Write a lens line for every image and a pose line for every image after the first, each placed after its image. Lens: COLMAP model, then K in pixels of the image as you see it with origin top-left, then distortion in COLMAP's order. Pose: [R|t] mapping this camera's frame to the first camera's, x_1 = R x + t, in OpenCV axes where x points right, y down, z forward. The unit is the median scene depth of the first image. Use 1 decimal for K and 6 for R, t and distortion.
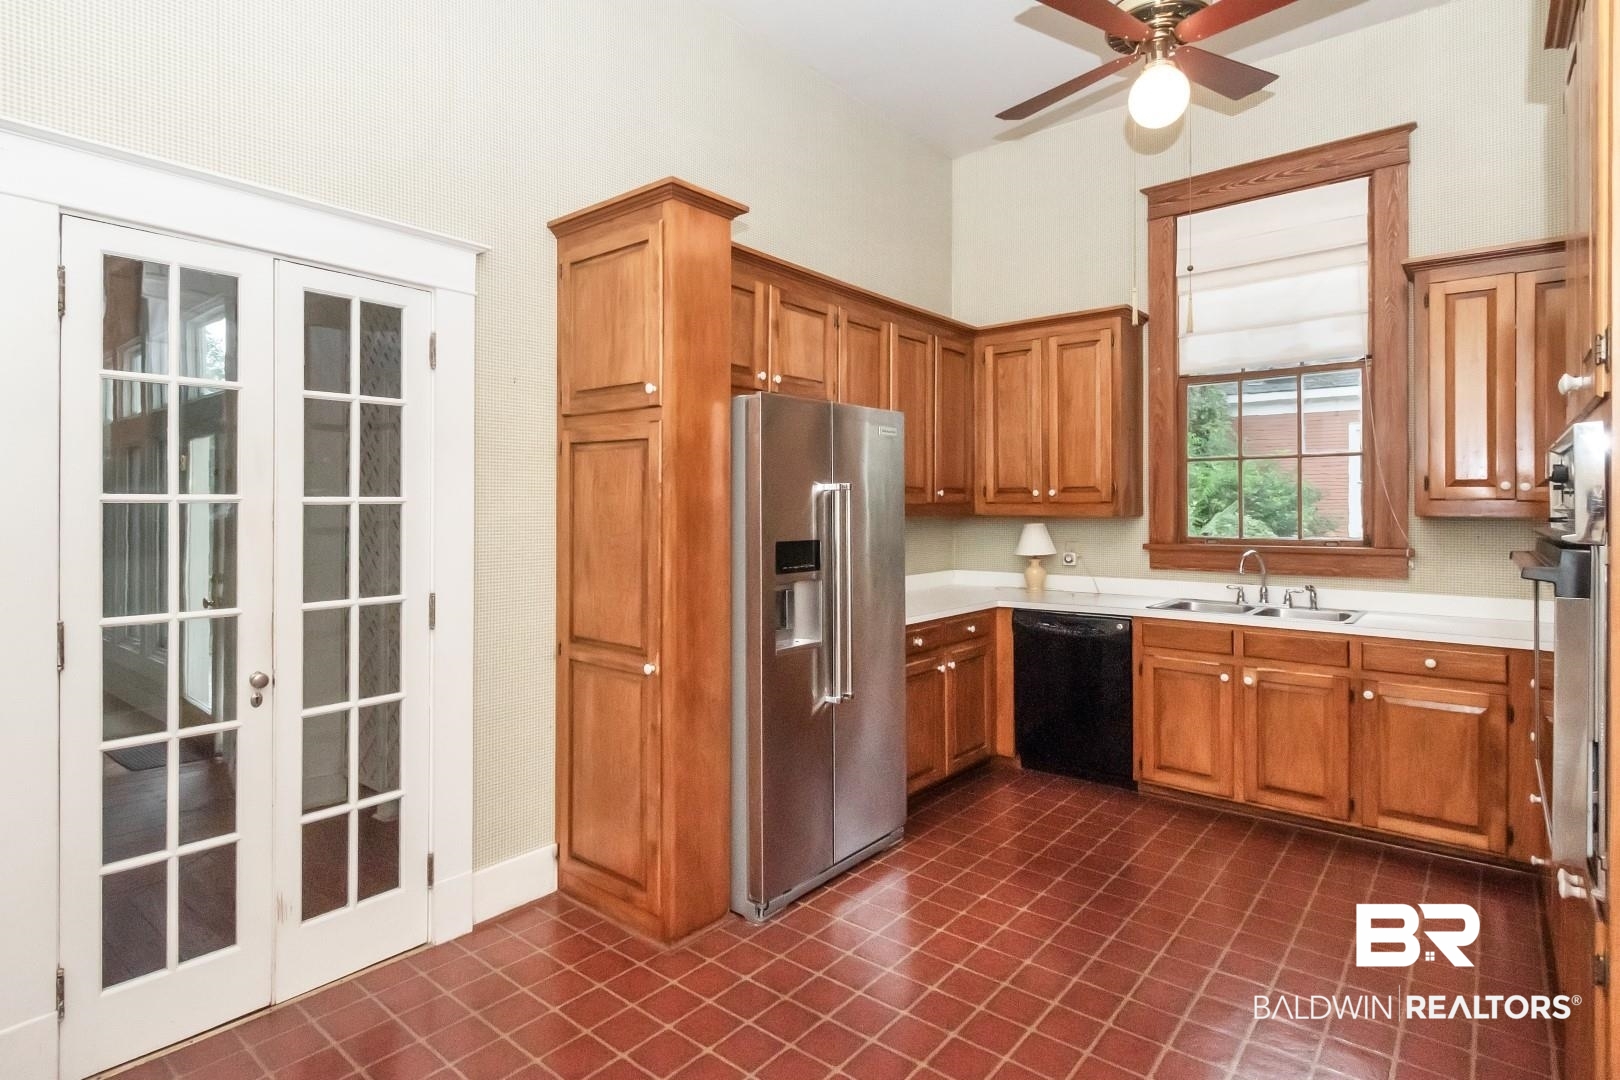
lens RADIAL K [[797.9, 0, 803.3], [0, 797.9, 503.1], [0, 0, 1]] dist [-0.001648, -0.001718]
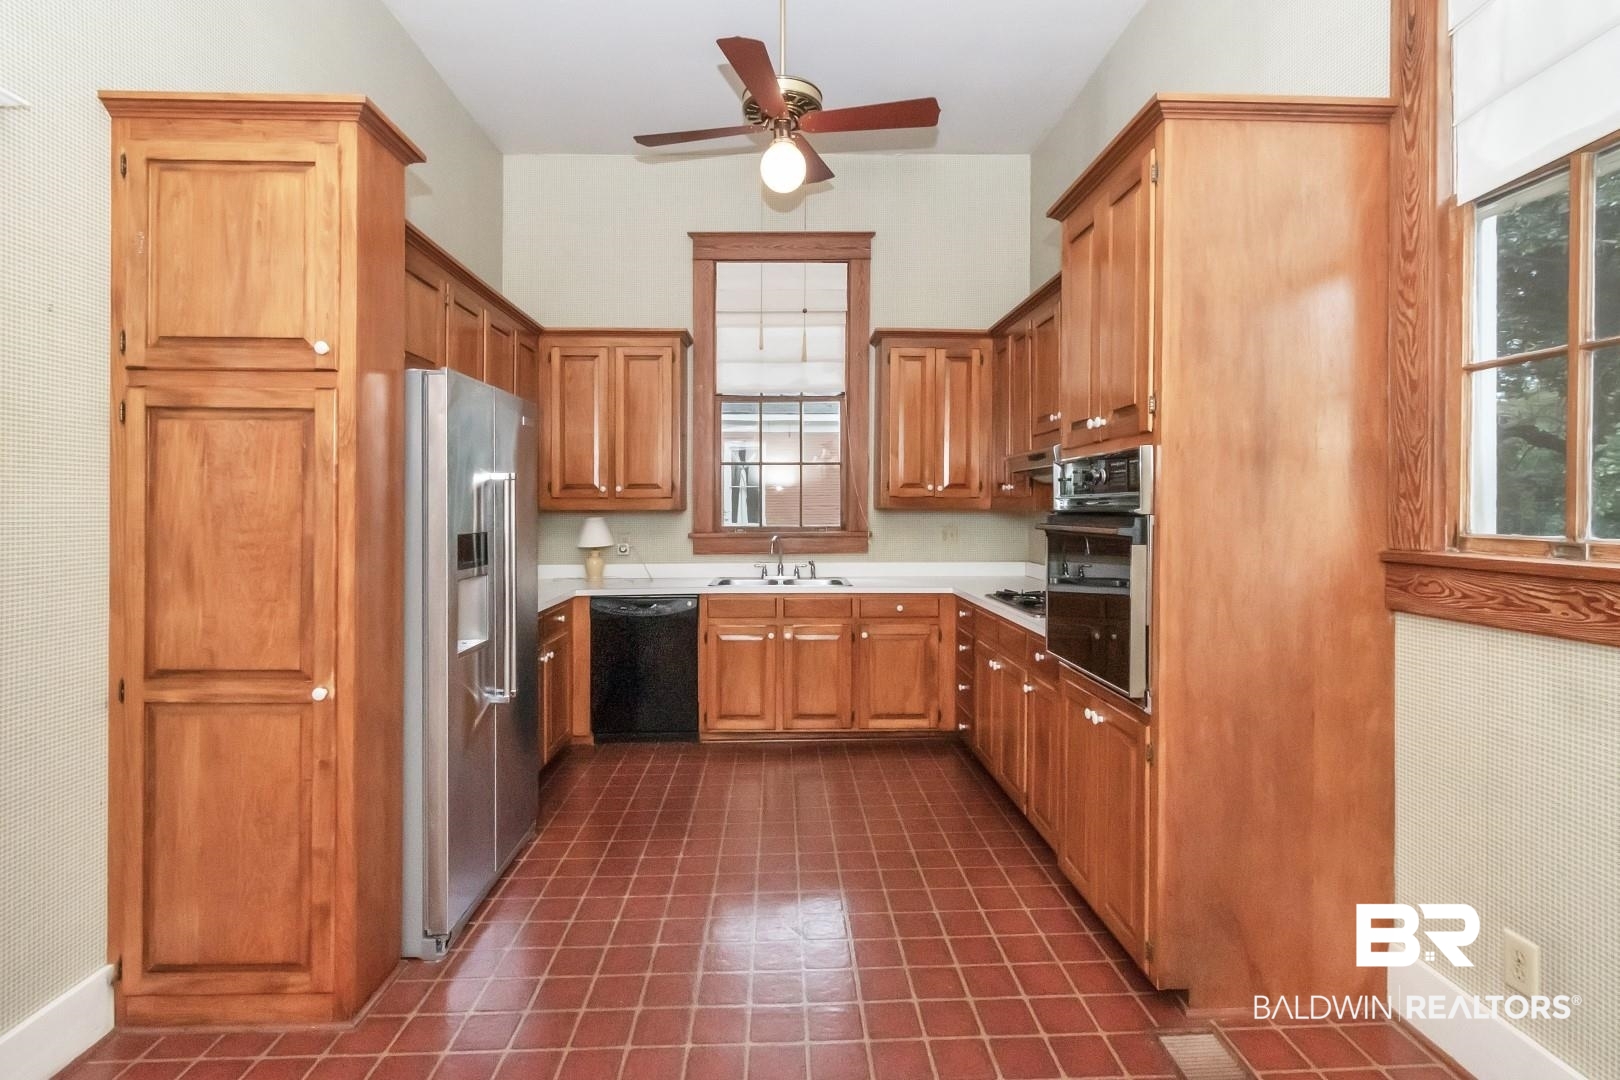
lens RADIAL K [[751.7, 0, 772.6], [0, 751.7, 510.6], [0, 0, 1]] dist [-0.003725, -0.001317]
pose [[0.763068, -0.003243, 0.646310, -0.262343], [-0.001783, 0.999973, 0.007123, 0.012185], [-0.646315, -0.006587, 0.763042, 0.095210]]
